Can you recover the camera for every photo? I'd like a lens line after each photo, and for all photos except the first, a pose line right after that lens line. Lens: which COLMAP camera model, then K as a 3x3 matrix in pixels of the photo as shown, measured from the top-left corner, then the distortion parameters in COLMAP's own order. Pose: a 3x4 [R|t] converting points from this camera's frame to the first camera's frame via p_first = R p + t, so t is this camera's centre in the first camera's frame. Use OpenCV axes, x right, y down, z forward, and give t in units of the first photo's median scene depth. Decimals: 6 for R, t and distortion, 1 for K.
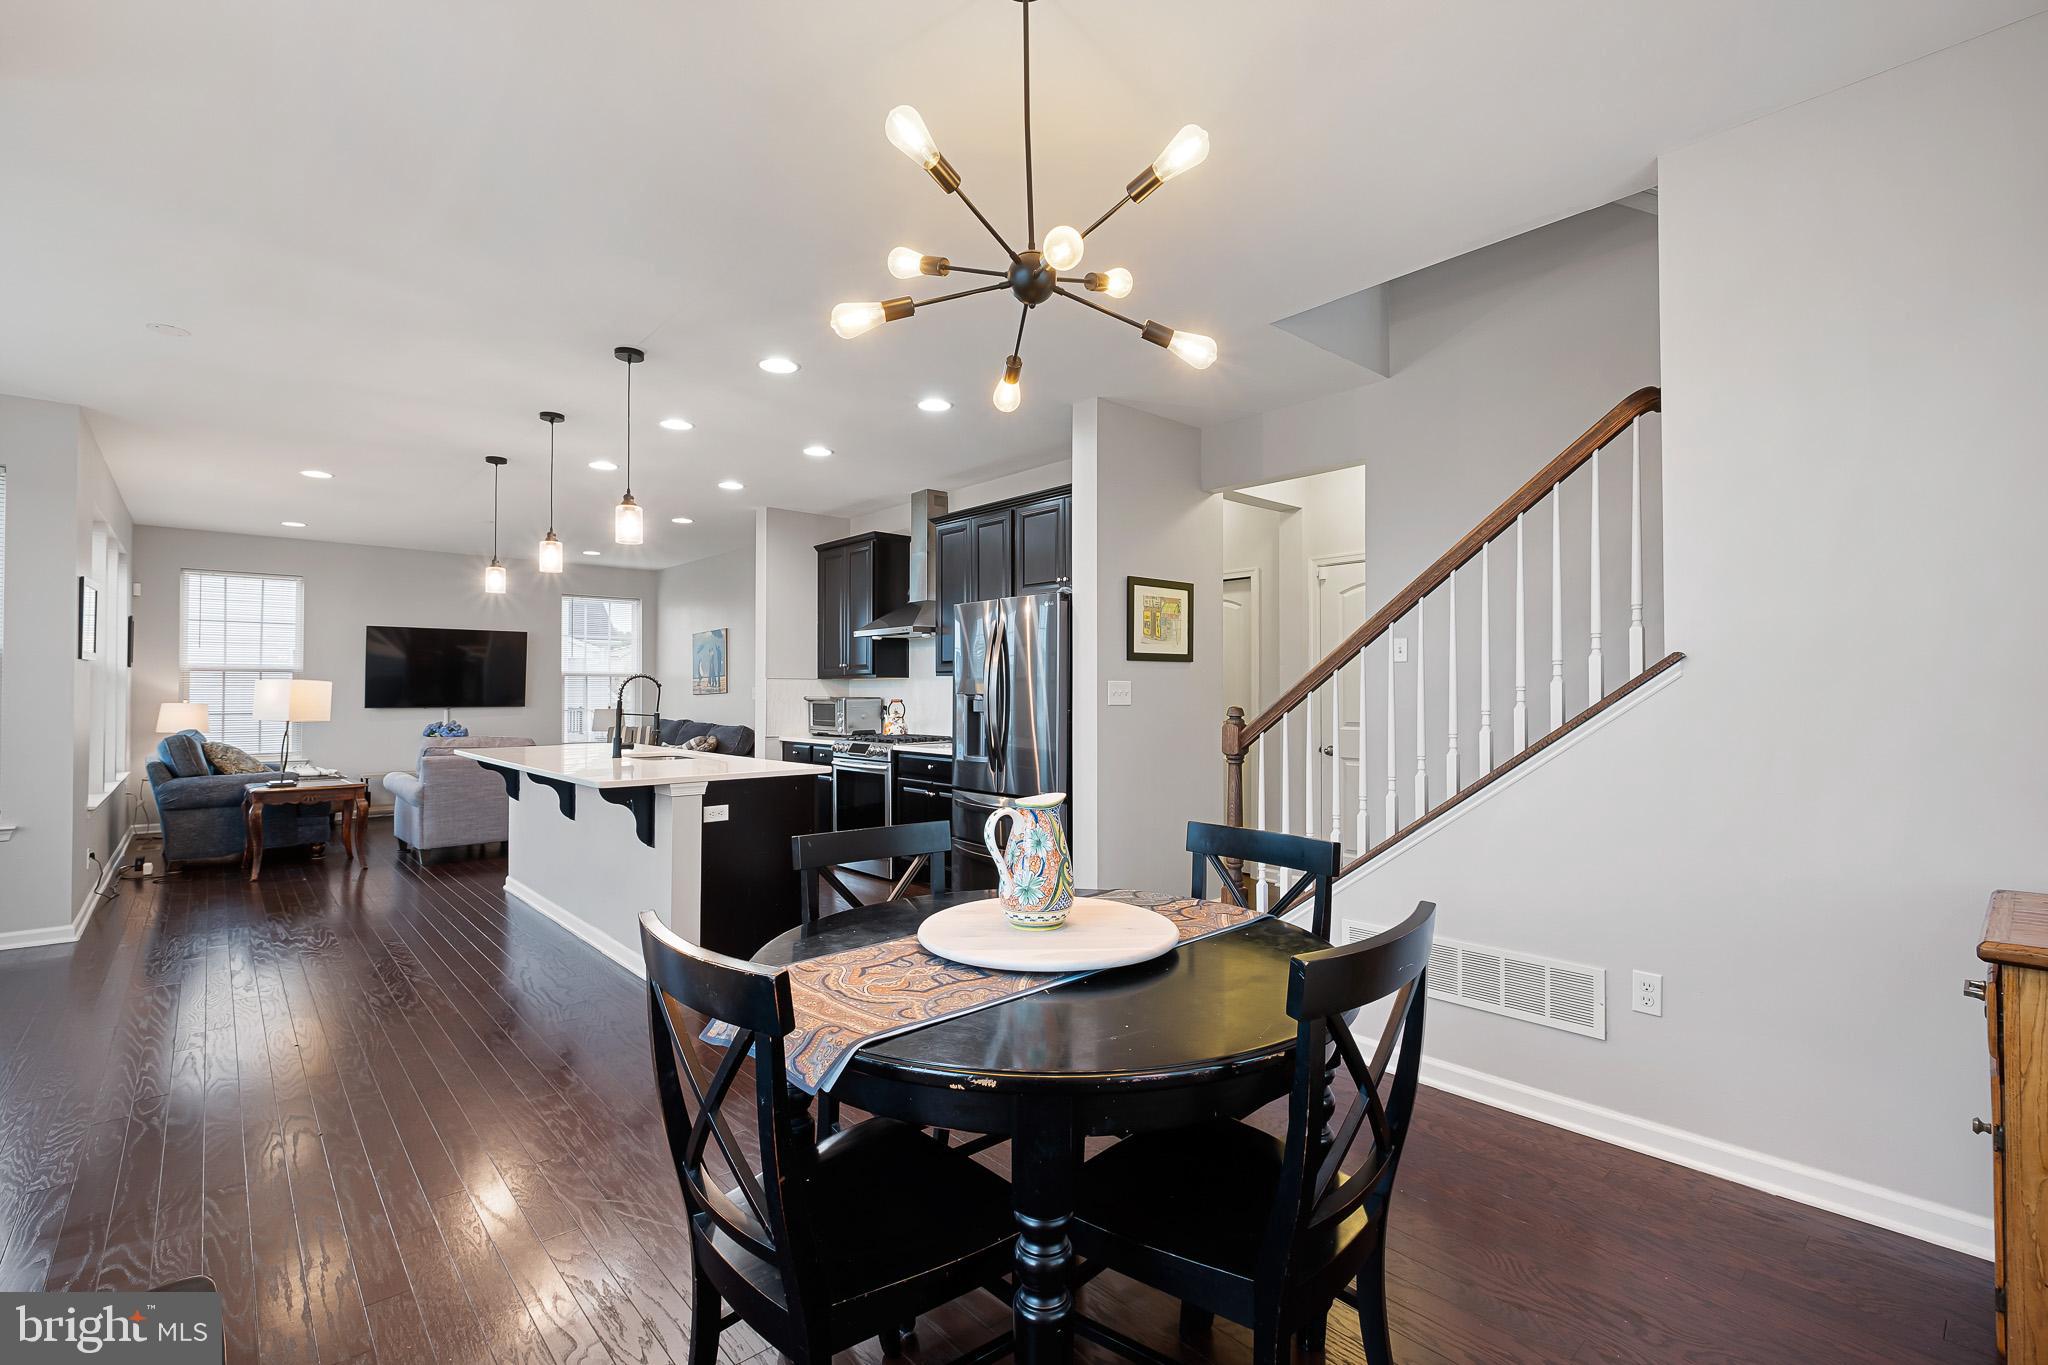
lens RADIAL K [[927.2, 0, 1032.8], [0, 927.2, 682.5], [0, 0, 1]] dist [0.002976, -0.005016]
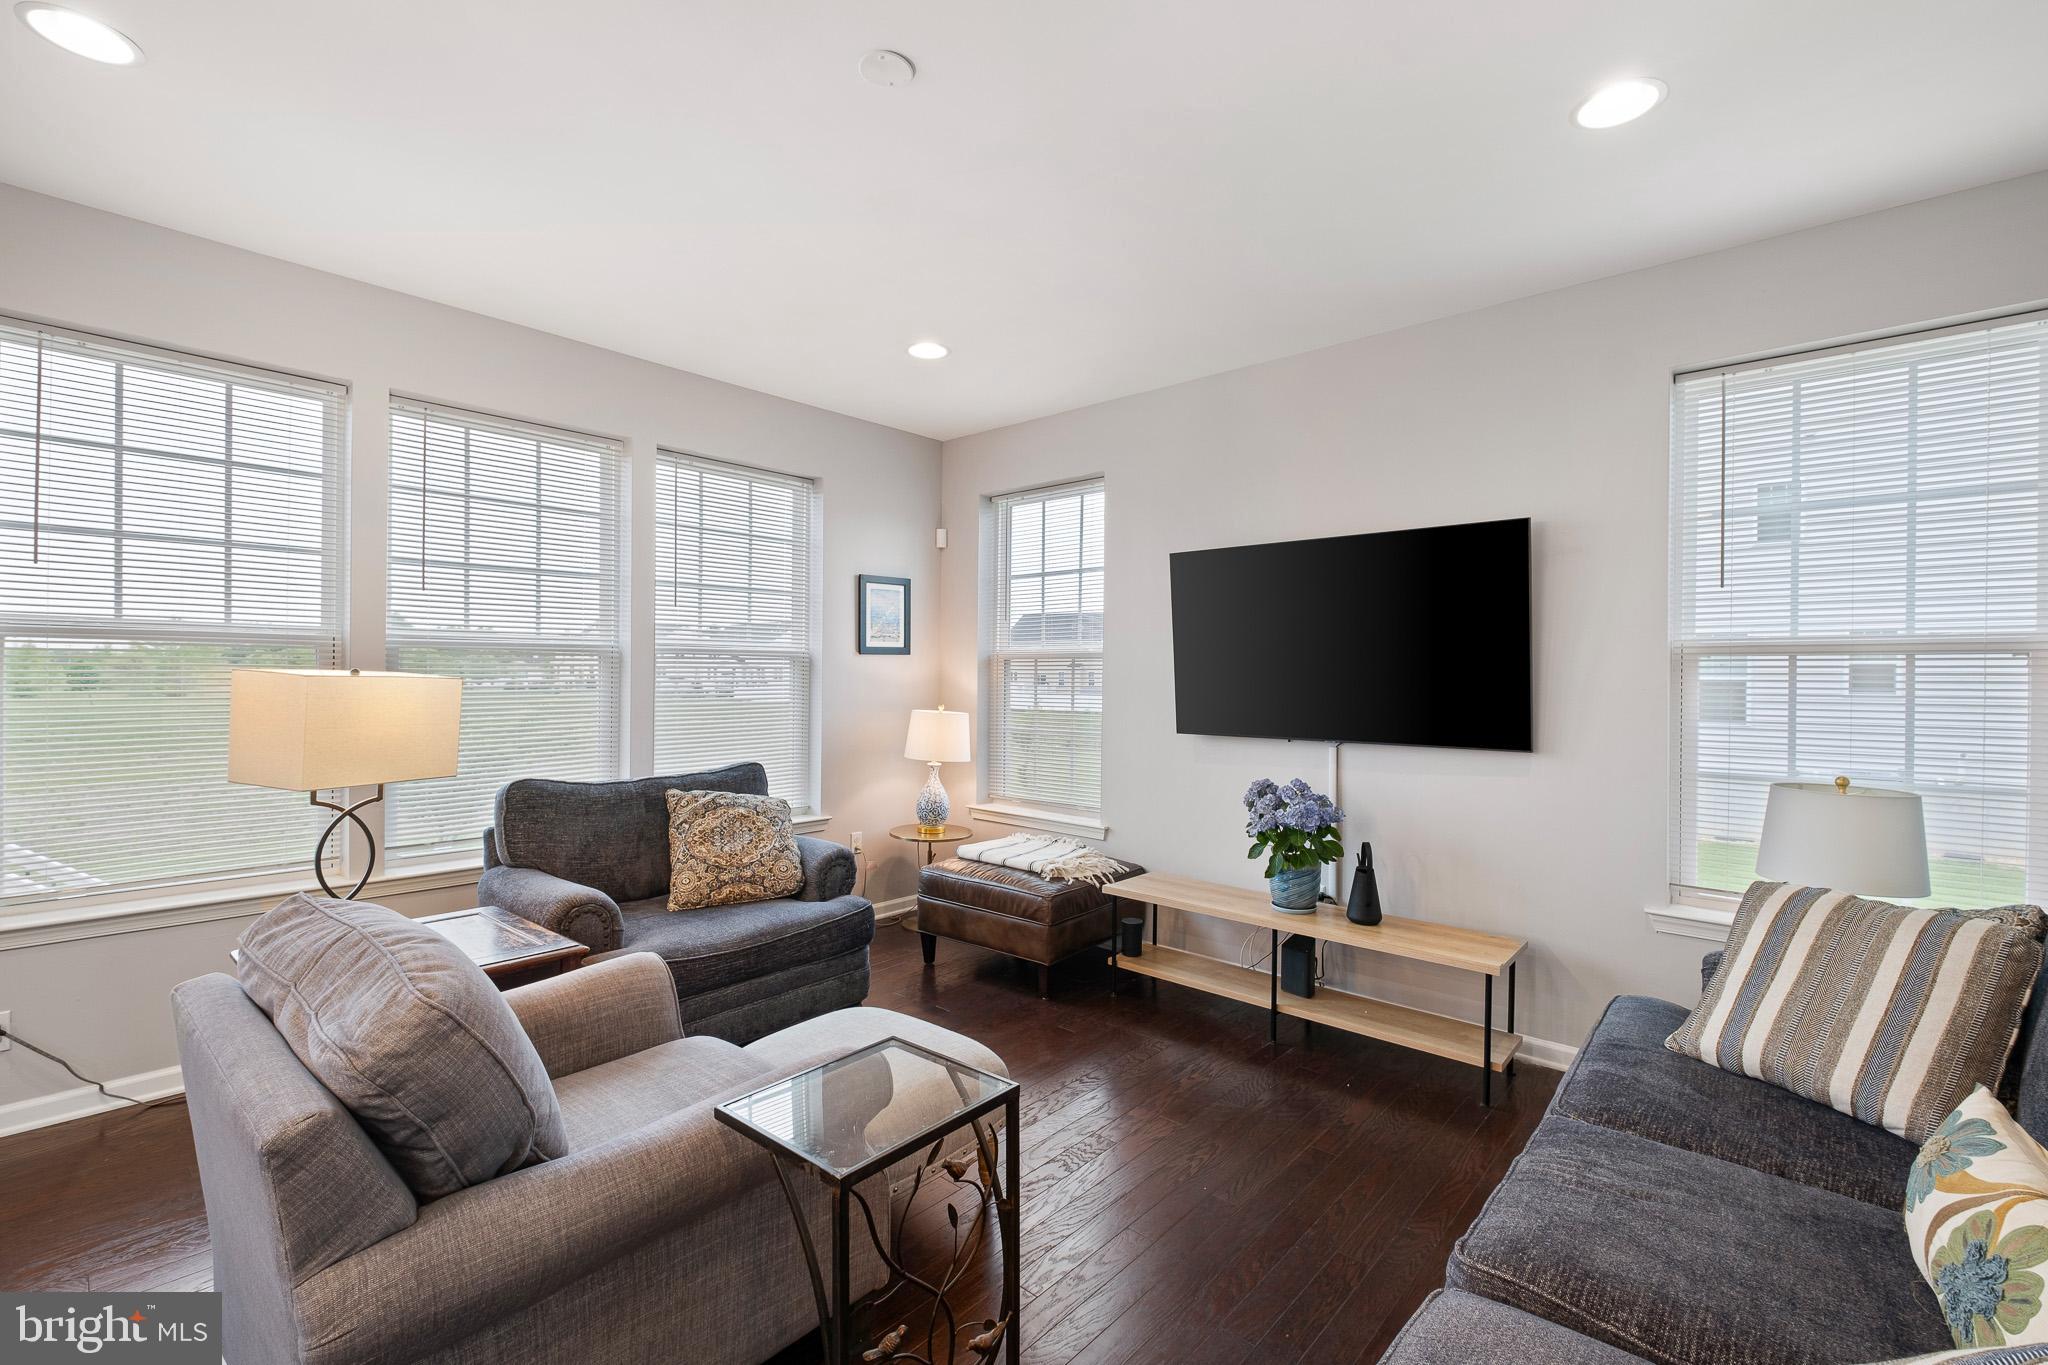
lens RADIAL K [[886.4, 0, 1030.7], [0, 886.4, 677.3], [0, 0, 1]] dist [0.001388, -0.003502]
pose [[0.110137, 0.000962, -0.993916, -0.375685], [-0.000717, 0.999999, 0.000889, -0.000684], [0.993916, 0.000615, 0.110138, 1.135912]]
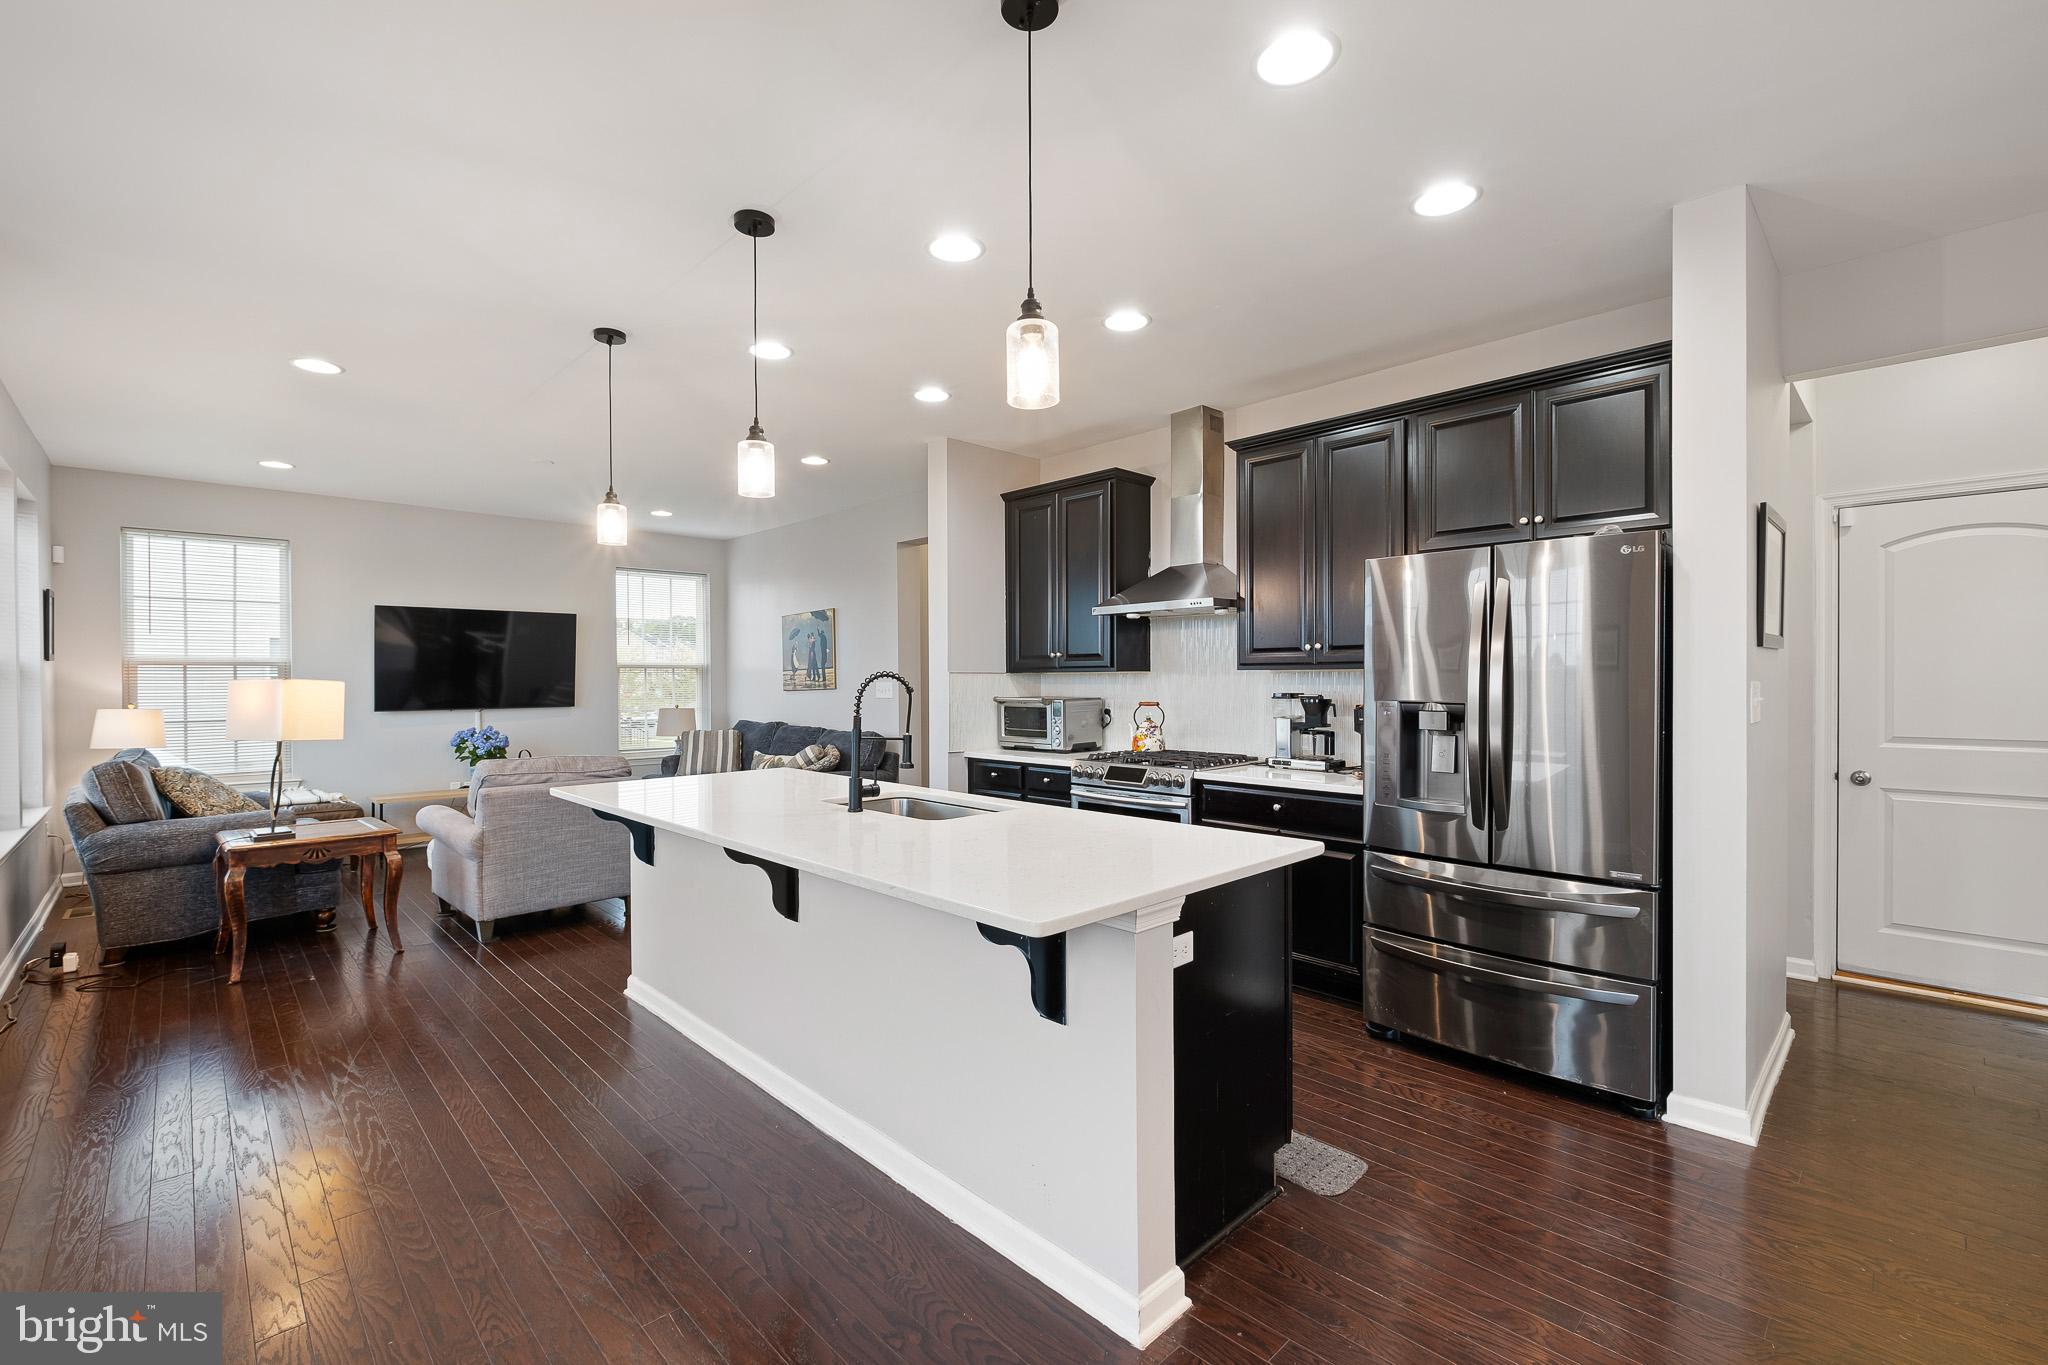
lens RADIAL K [[886.4, 0, 1031.2], [0, 886.4, 691.4], [0, 0, 1]] dist [0.001388, -0.003502]
pose [[0.999257, -0.005242, 0.038195, -0.257916], [0.004261, 0.999660, 0.025710, -0.007654], [-0.038317, -0.025528, 0.998940, 0.307929]]
